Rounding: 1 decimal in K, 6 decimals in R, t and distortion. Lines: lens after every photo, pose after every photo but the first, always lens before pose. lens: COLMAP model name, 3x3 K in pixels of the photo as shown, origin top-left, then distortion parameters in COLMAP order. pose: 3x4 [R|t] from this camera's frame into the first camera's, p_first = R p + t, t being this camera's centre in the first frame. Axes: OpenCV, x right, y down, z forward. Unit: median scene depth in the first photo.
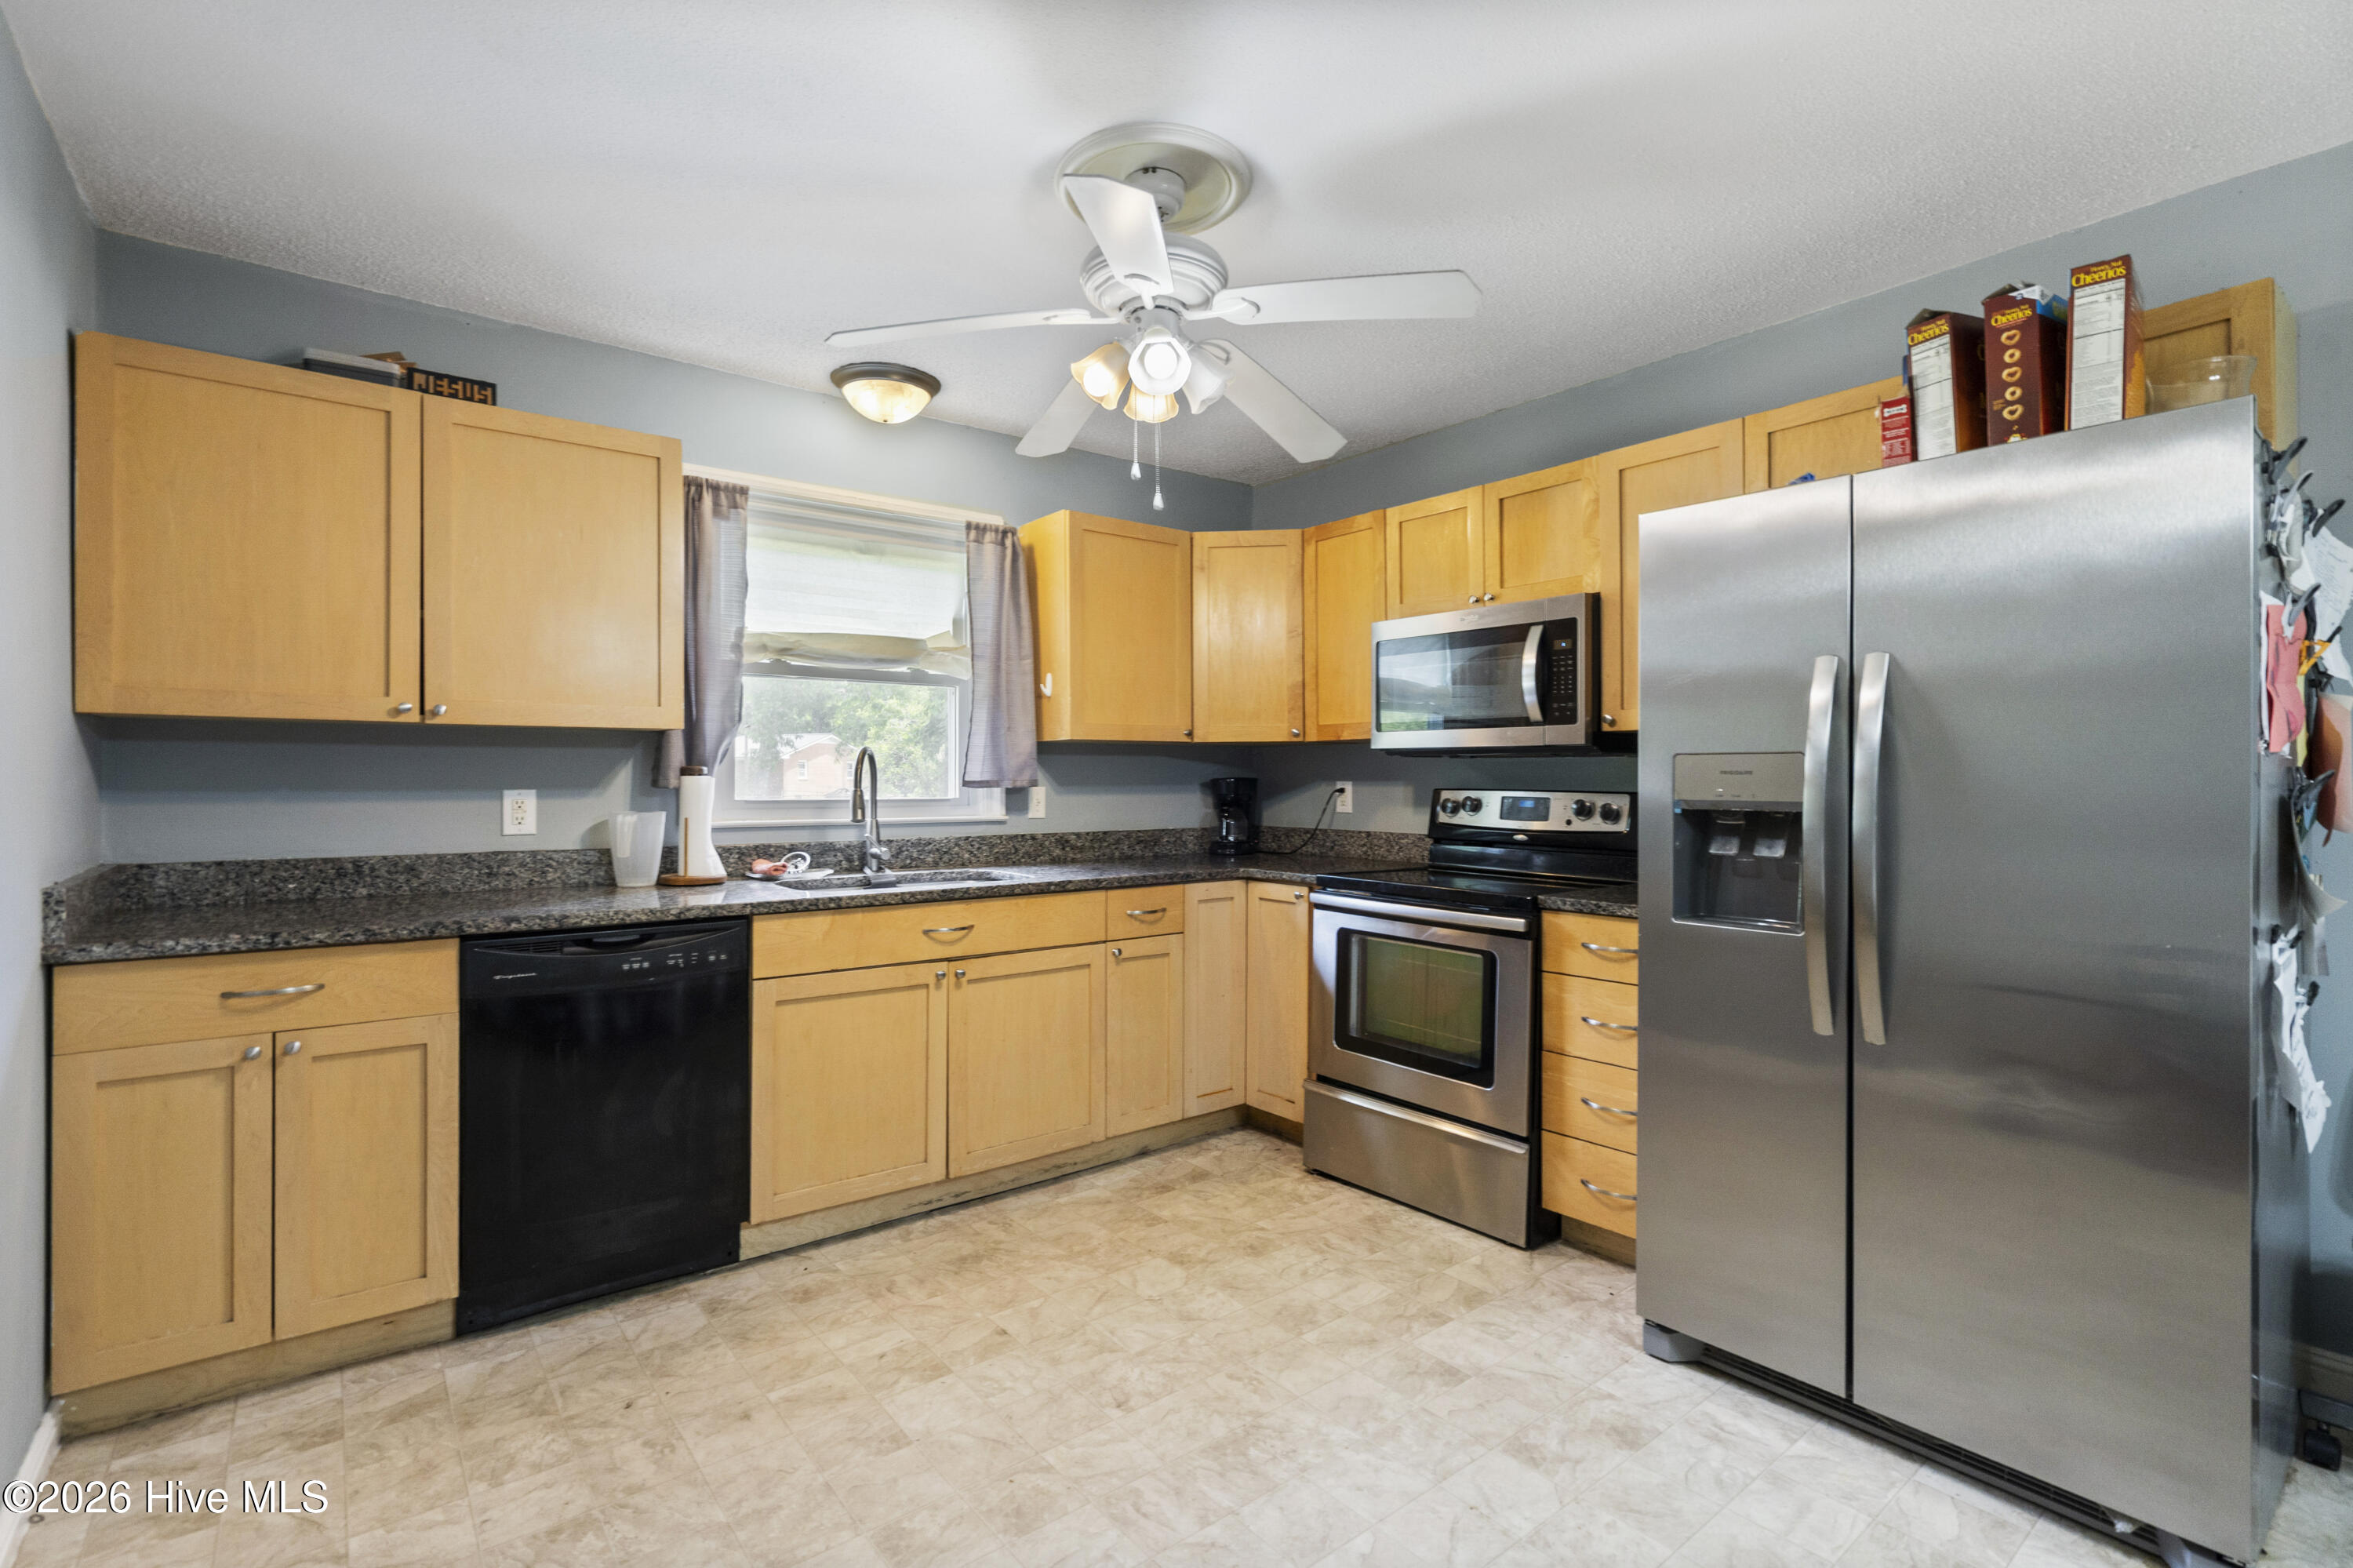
lens RADIAL K [[1080.7, 0, 1167.3], [0, 1080.7, 781.9], [0, 0, 1]] dist [-0.001028, -0.000002]
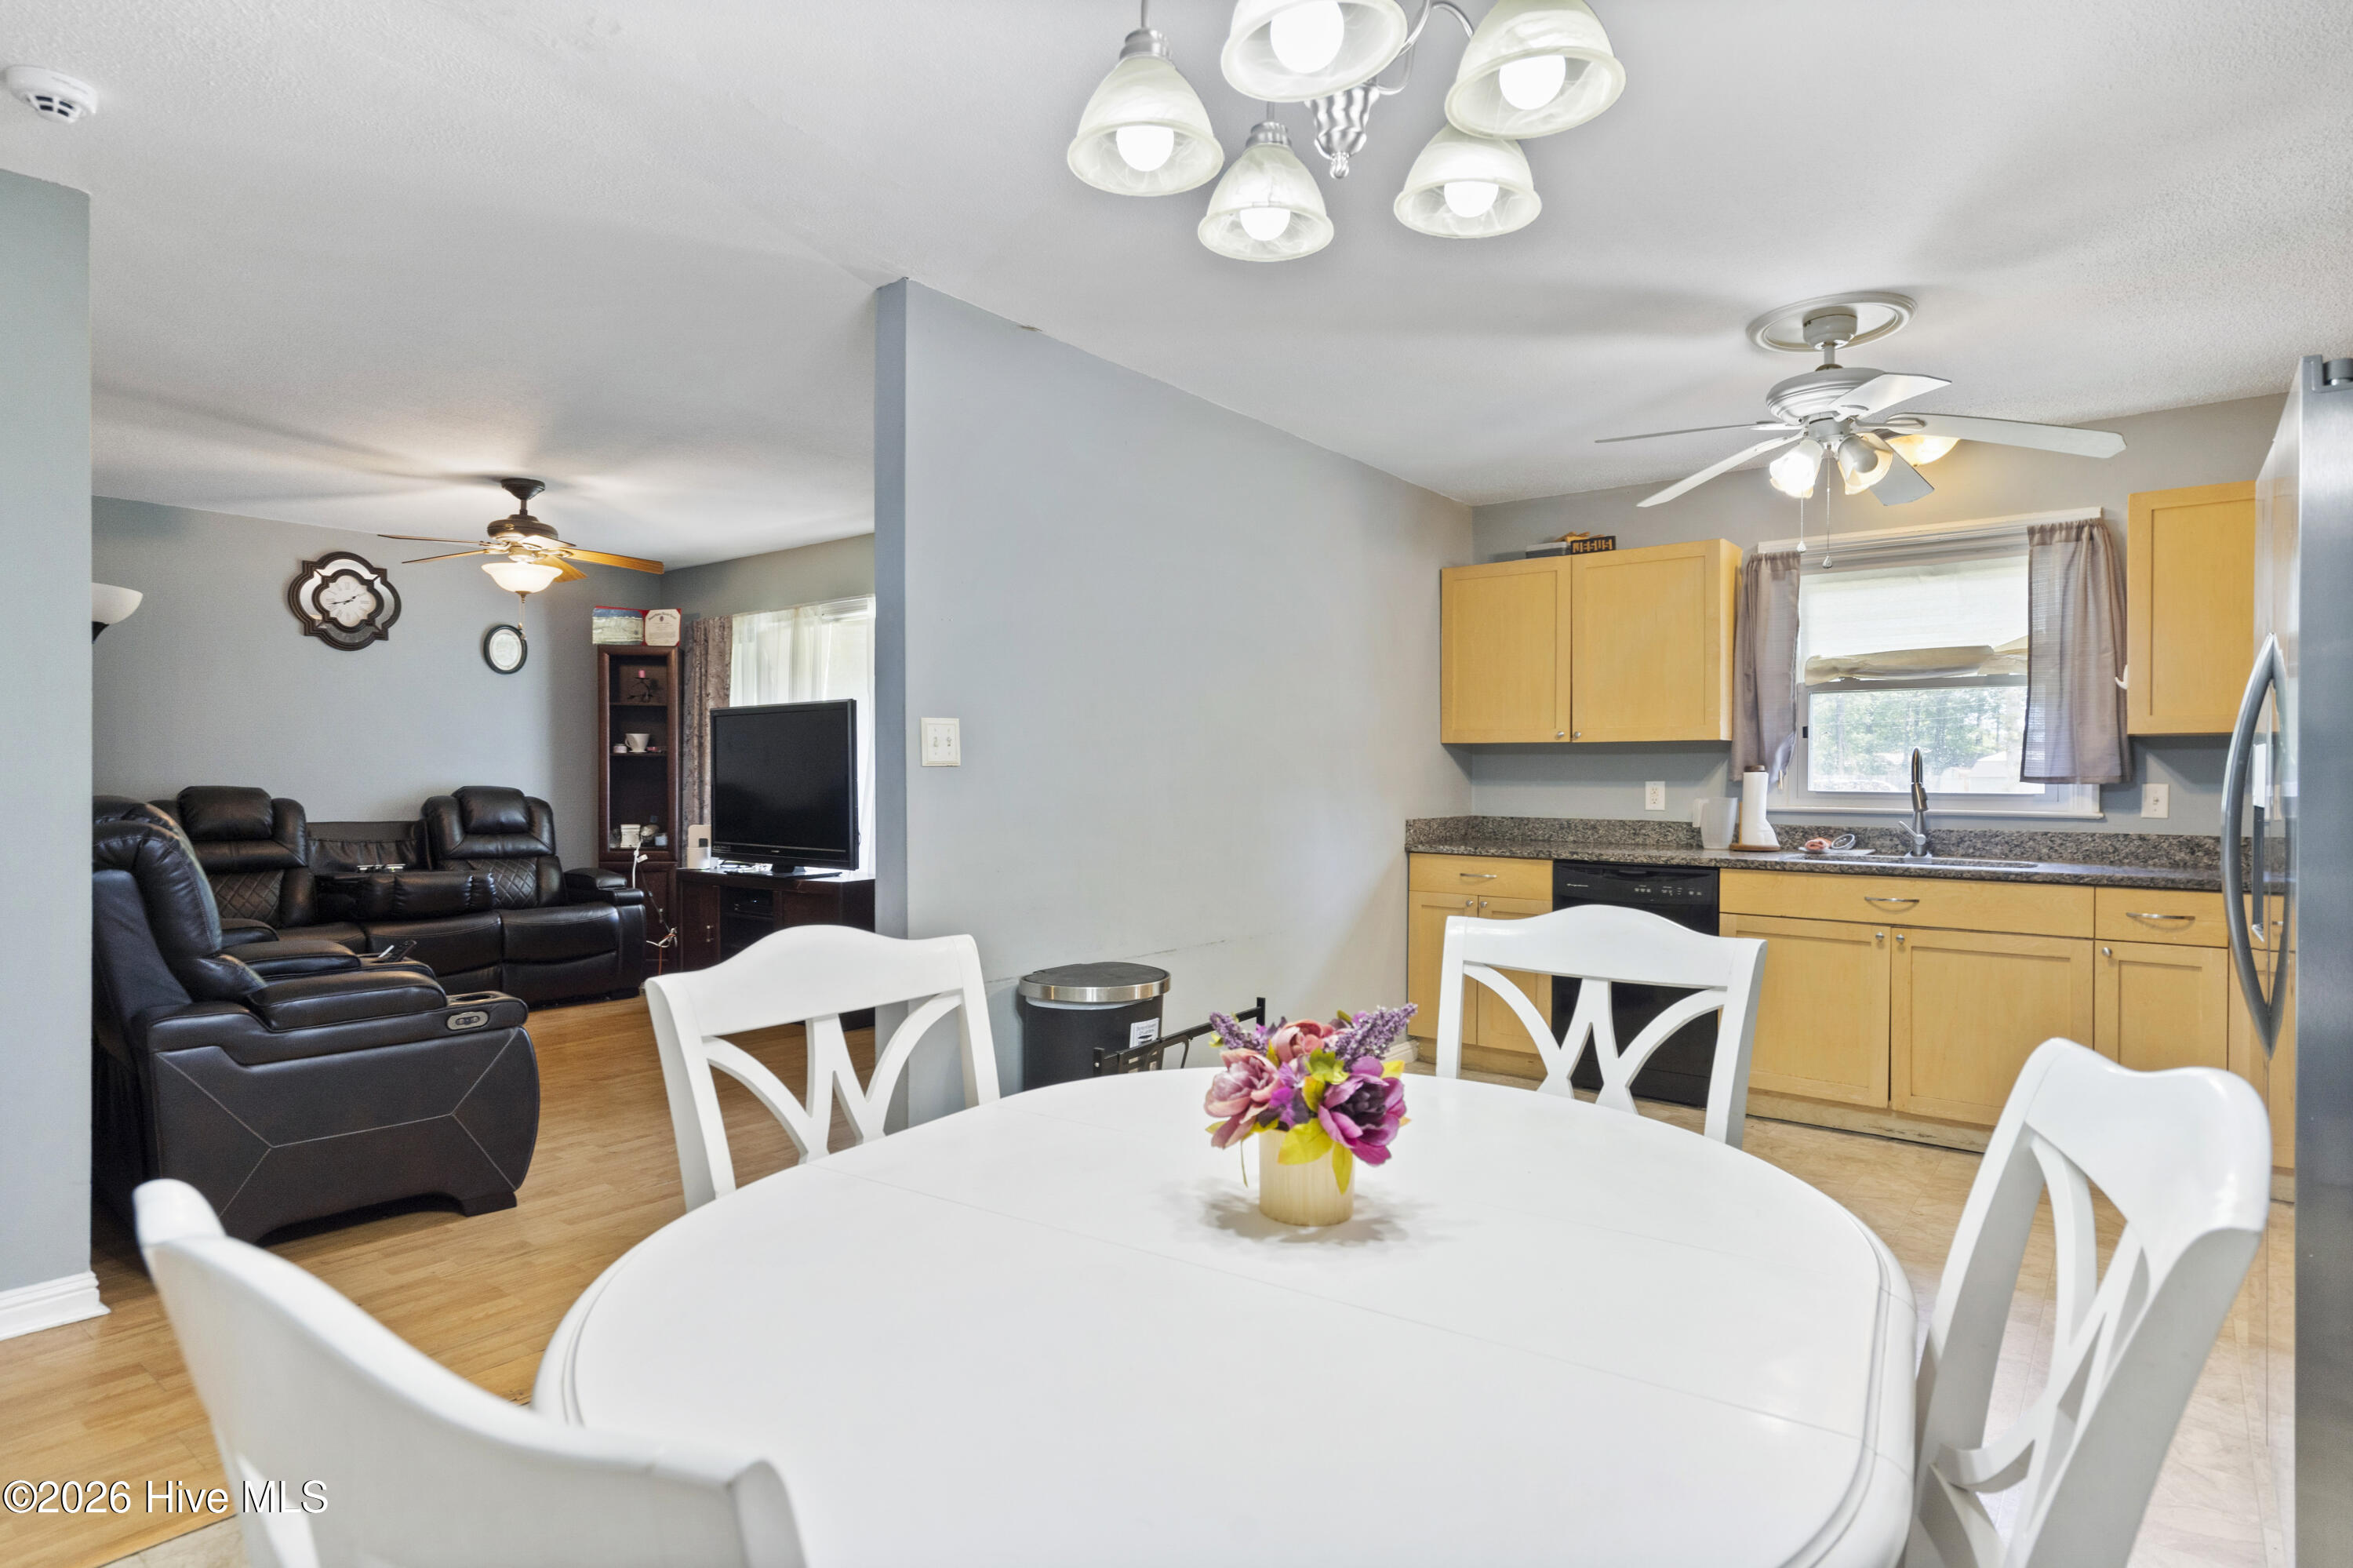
lens RADIAL K [[1247.5, 0, 1176.5], [0, 1247.5, 784.0], [0, 0, 1]] dist [0.002051, 0.000205]
pose [[0.241331, 0.007497, -0.970414, 0.880243], [-0.007295, 0.999956, 0.005911, 0.005170], [0.970416, 0.005653, 0.241375, -0.093279]]
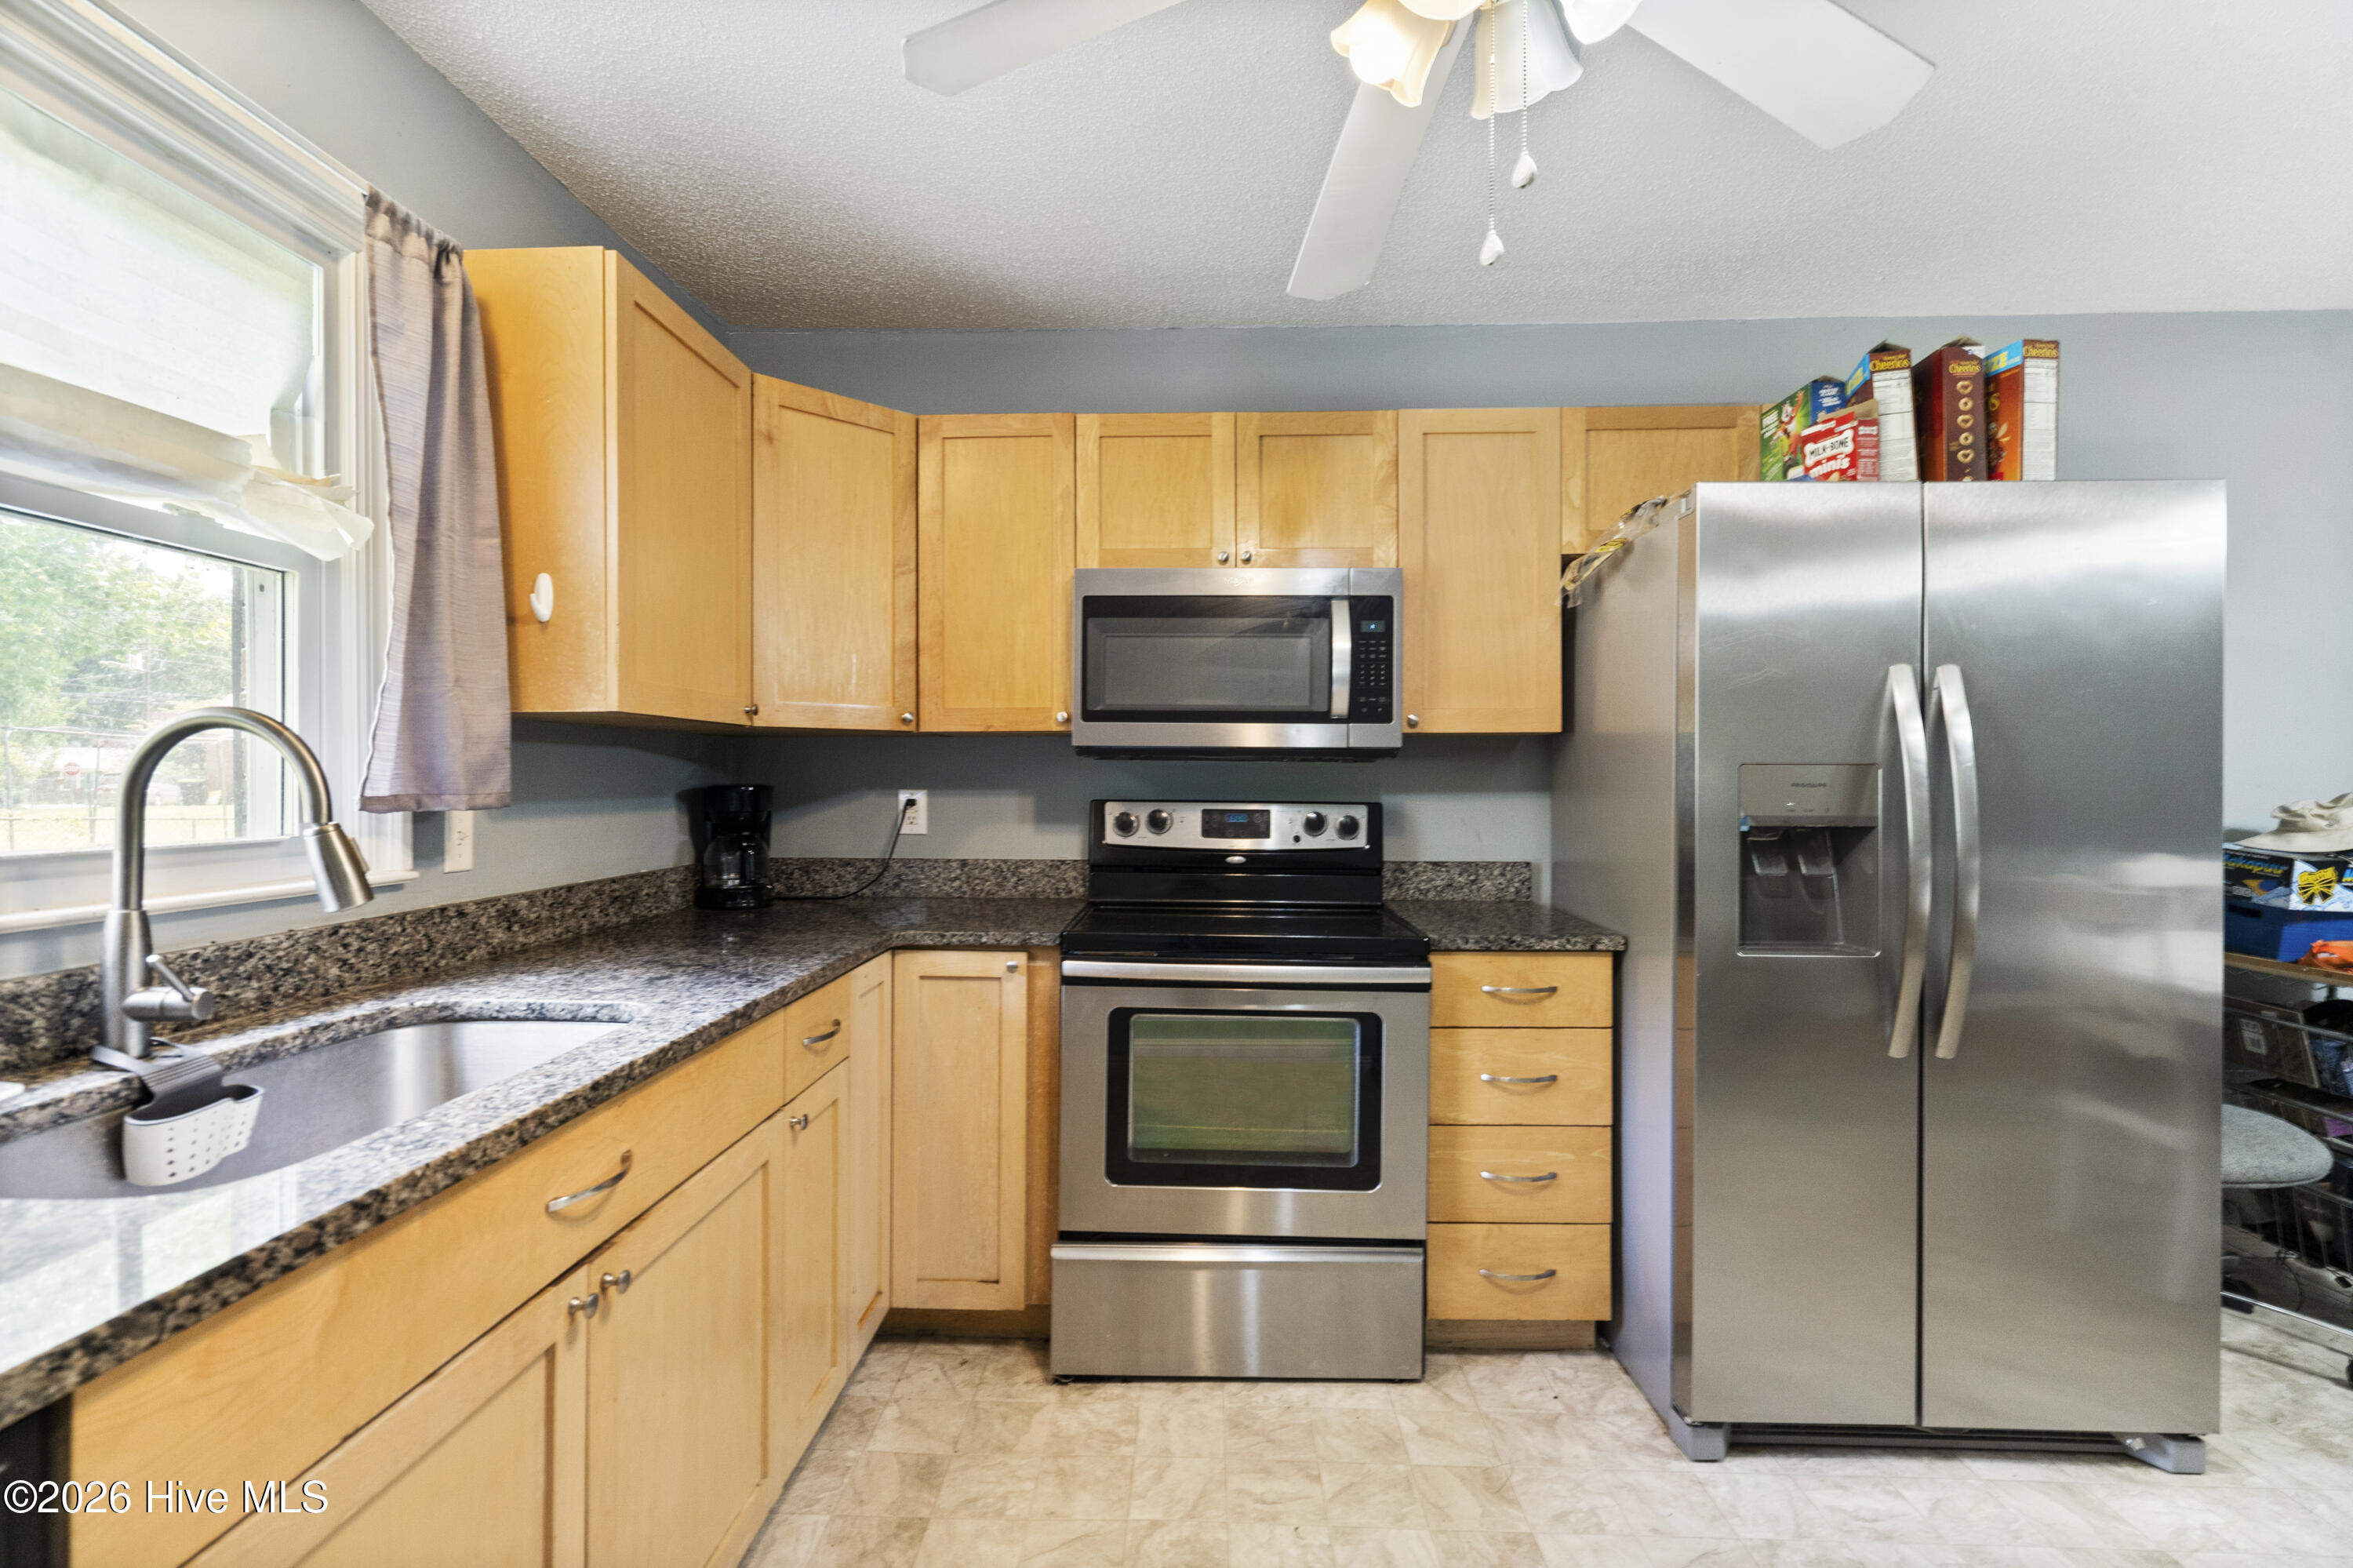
lens RADIAL K [[1064.2, 0, 1182.9], [0, 1064.2, 781.2], [0, 0, 1]] dist [-0.005745, -0.000218]
pose [[0.650280, 0.000333, 0.759695, -0.330494], [0.000193, 1.000000, -0.000603, -0.007565], [-0.759695, 0.000539, 0.650280, 0.546200]]
